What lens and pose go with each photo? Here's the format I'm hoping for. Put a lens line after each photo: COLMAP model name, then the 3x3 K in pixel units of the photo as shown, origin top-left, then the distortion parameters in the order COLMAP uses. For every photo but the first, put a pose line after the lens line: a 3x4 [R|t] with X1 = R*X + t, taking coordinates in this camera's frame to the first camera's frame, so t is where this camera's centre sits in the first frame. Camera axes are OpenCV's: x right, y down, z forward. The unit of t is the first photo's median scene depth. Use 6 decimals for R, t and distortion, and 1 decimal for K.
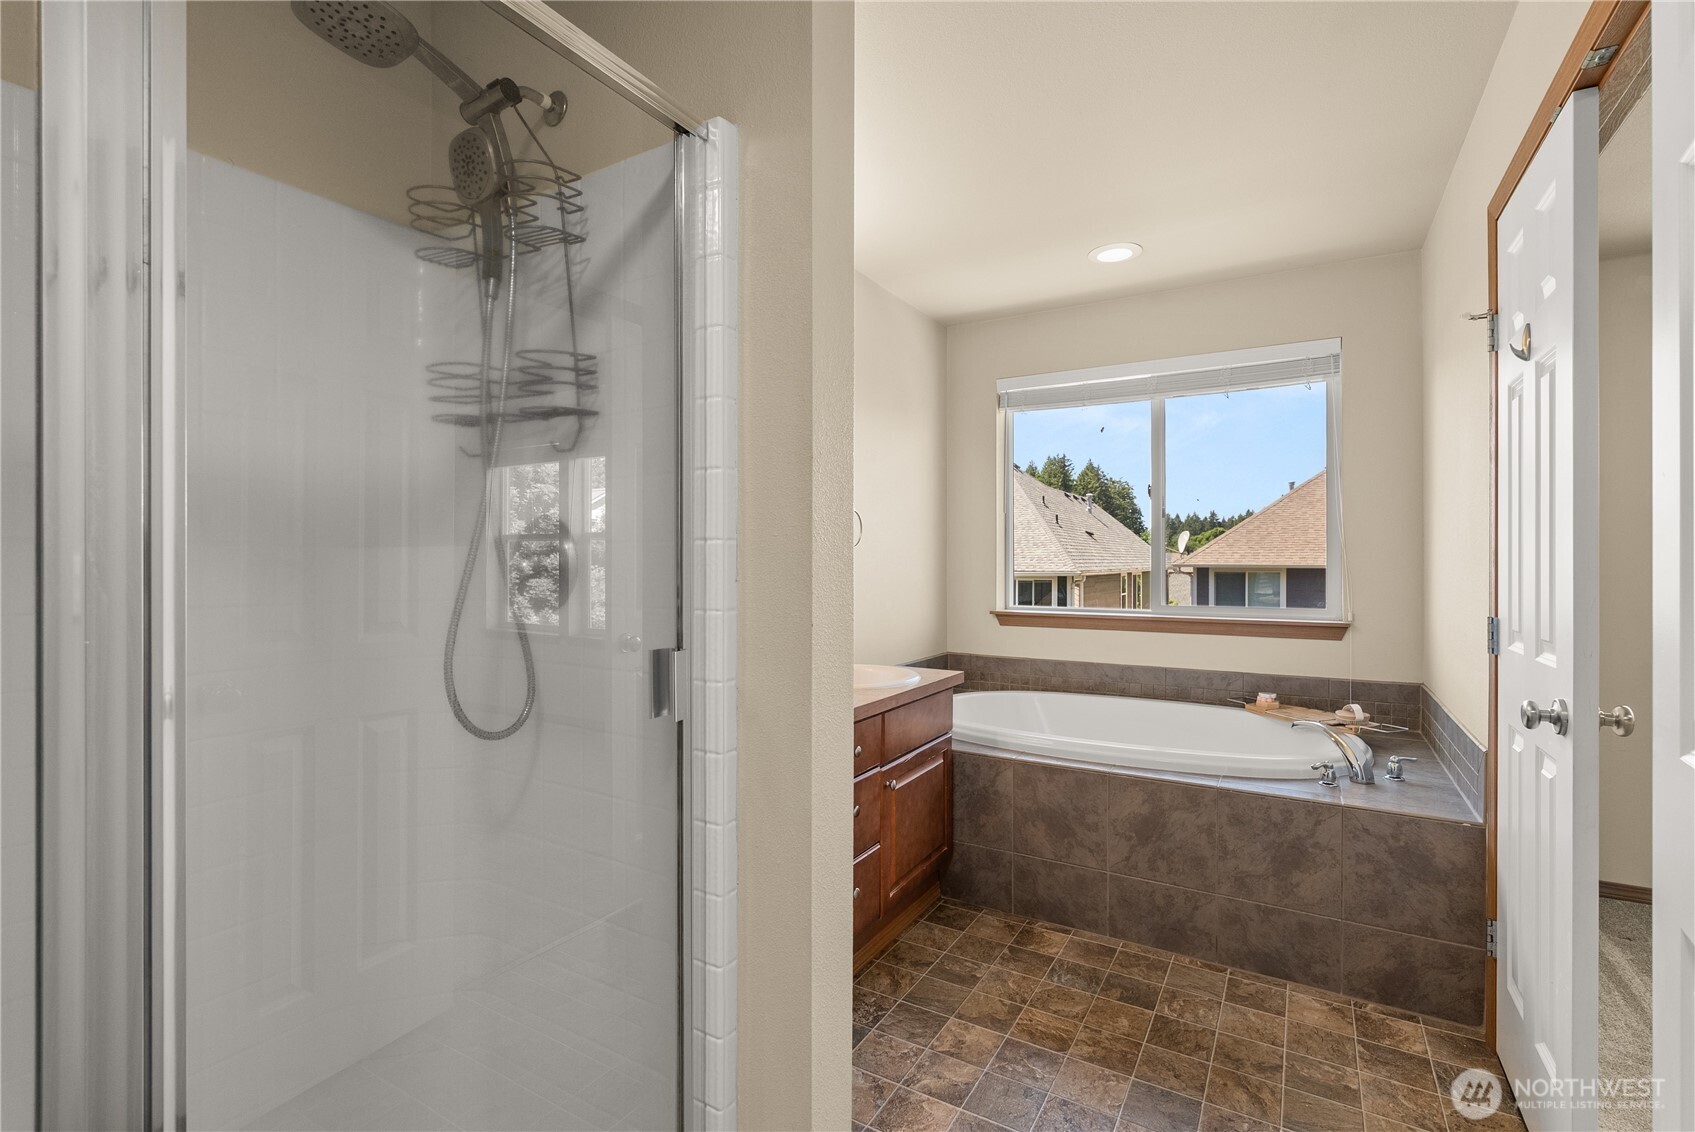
lens RADIAL K [[759.9, 0, 846.9], [0, 759.9, 556.4], [0, 0, 1]] dist [-0.006566, 0.002430]
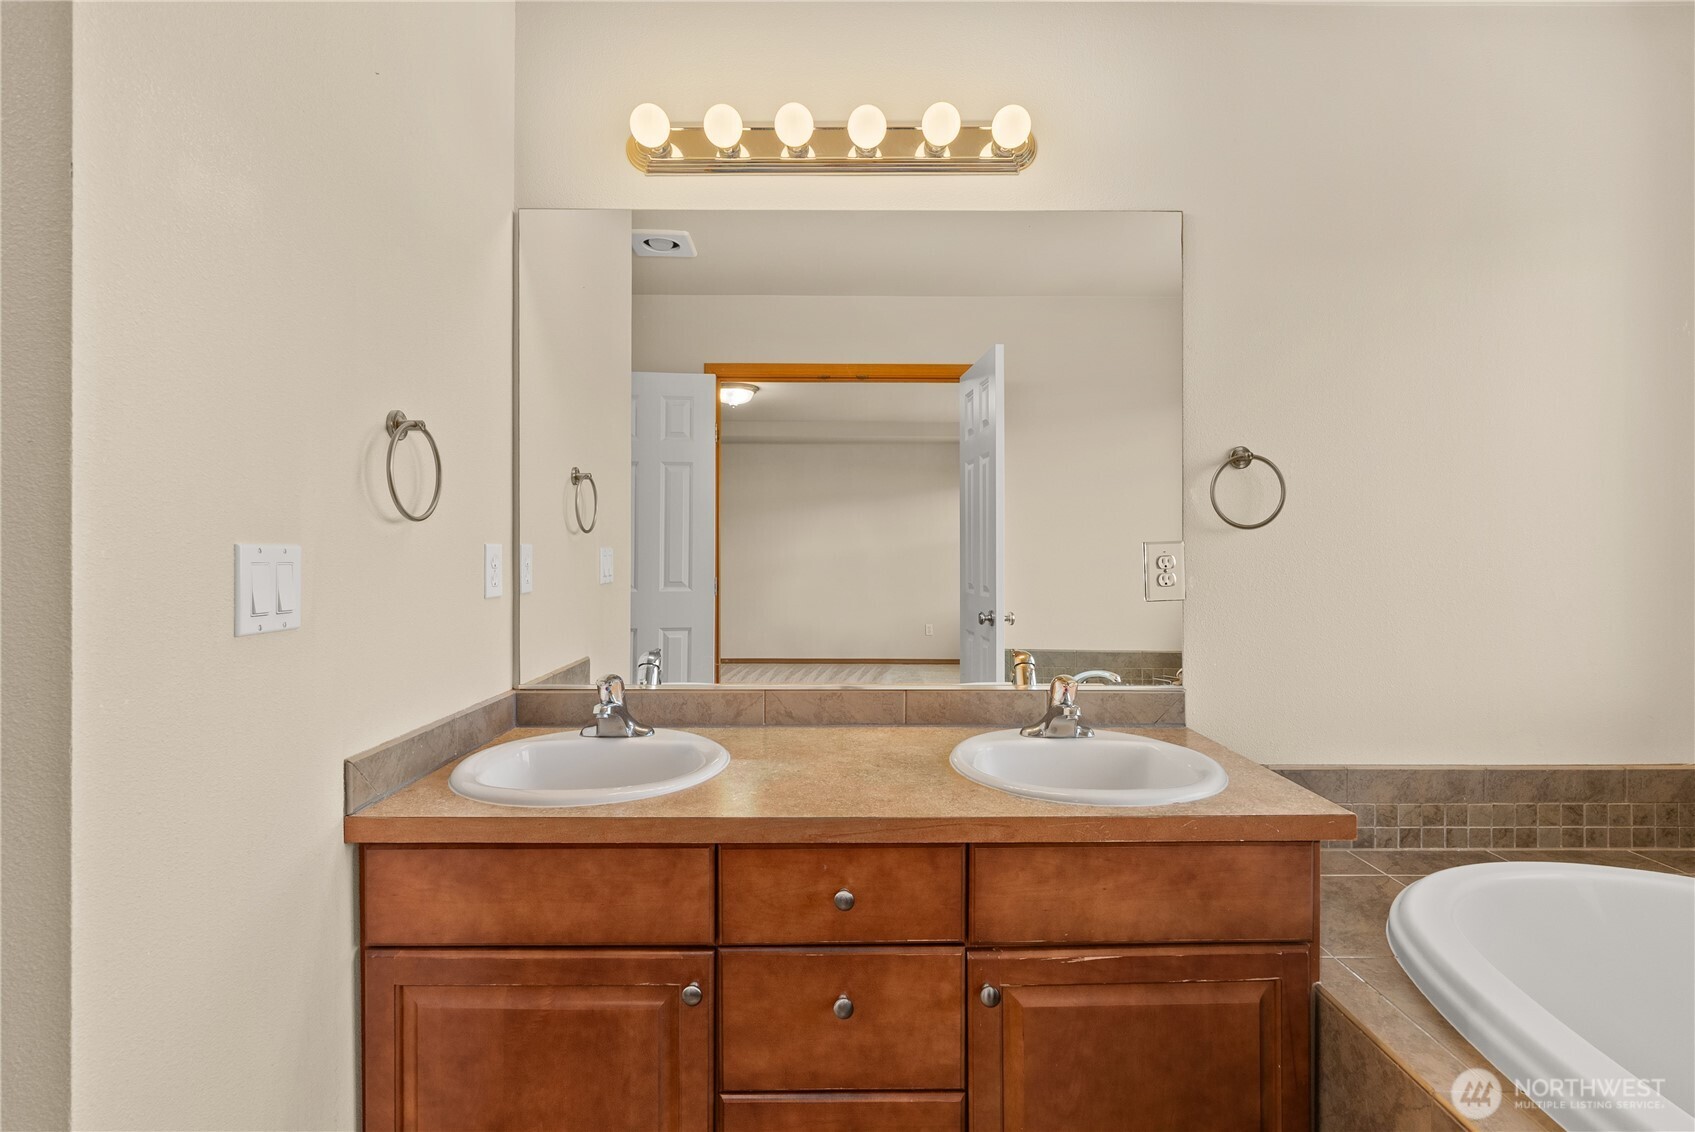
lens RADIAL K [[759.9, 0, 845.7], [0, 759.9, 568.7], [0, 0, 1]] dist [-0.006566, 0.002430]
pose [[0.520993, 0.012958, -0.853463, 0.322207], [0.005420, 0.999814, 0.018489, 0.008121], [0.853544, -0.014259, 0.520826, 0.494305]]
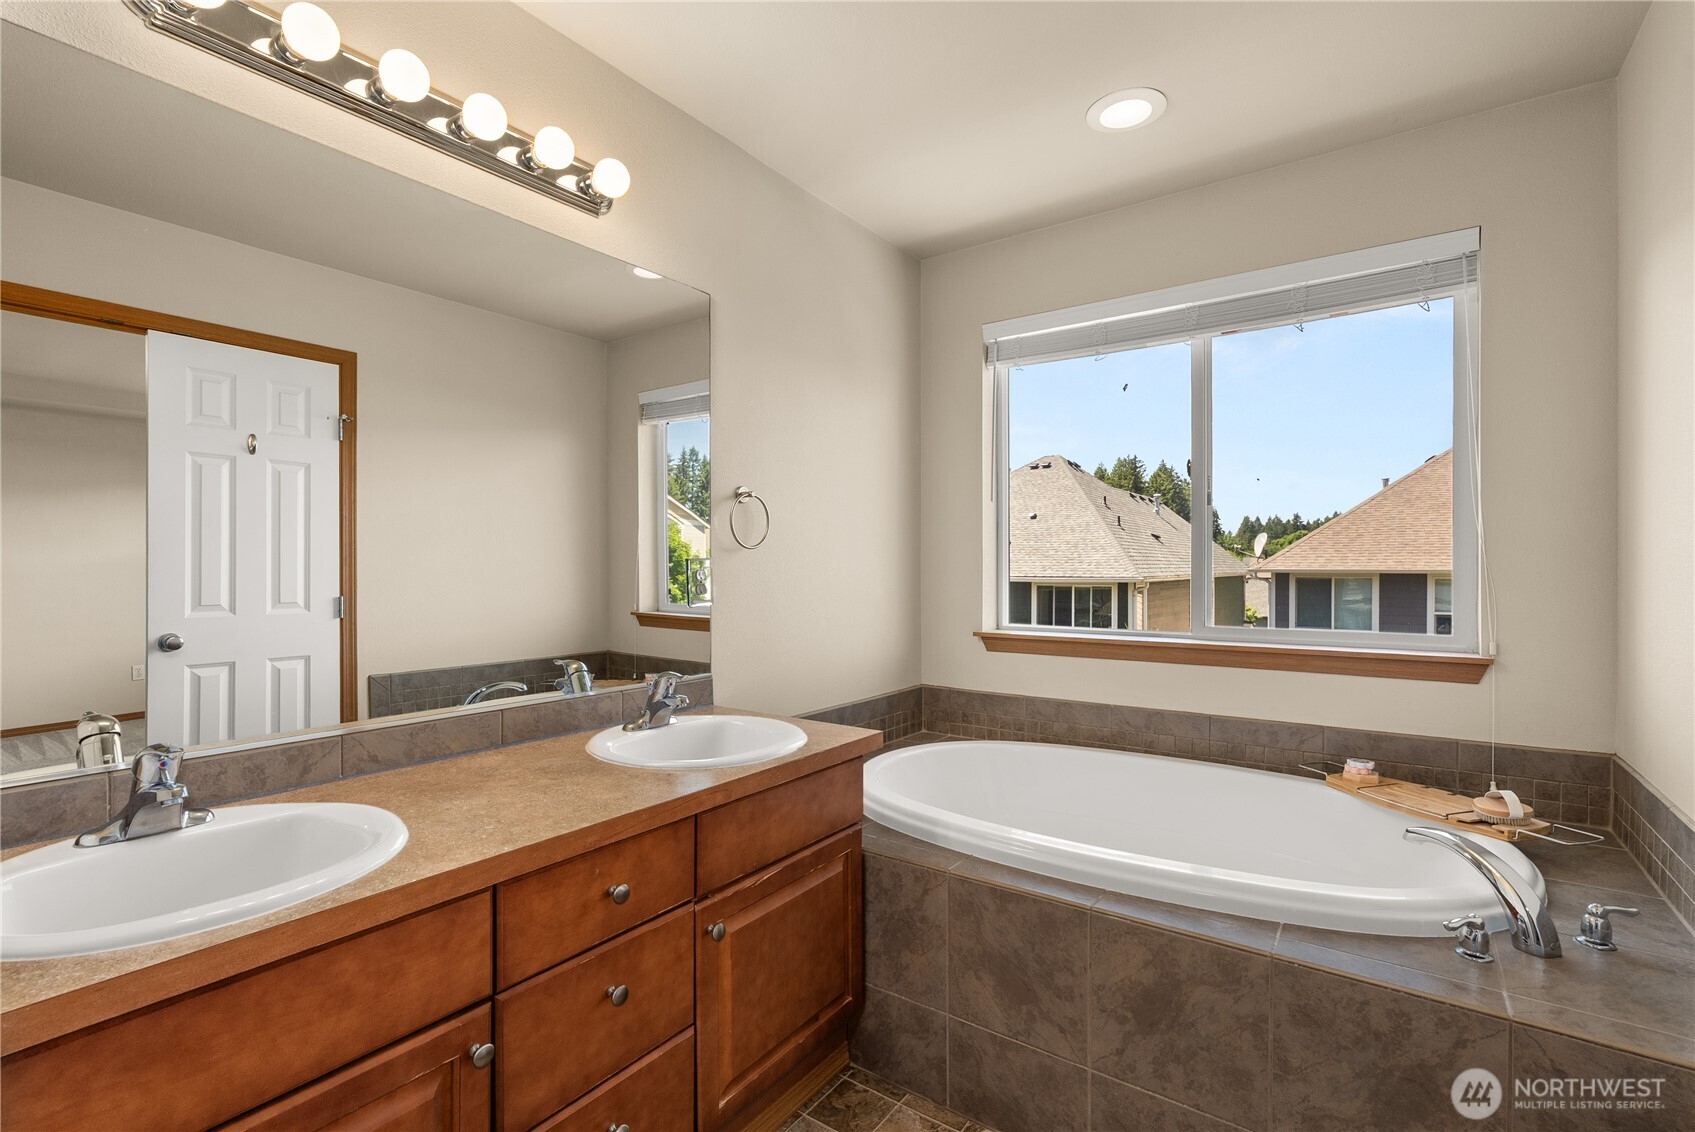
lens RADIAL K [[759.9, 0, 847.7], [0, 759.9, 569.9], [0, 0, 1]] dist [-0.006566, 0.002430]
pose [[0.996381, -0.001935, -0.084979, 0.162328], [0.002789, 0.999947, 0.009930, 0.002788], [0.084955, -0.010132, 0.996333, 0.300066]]
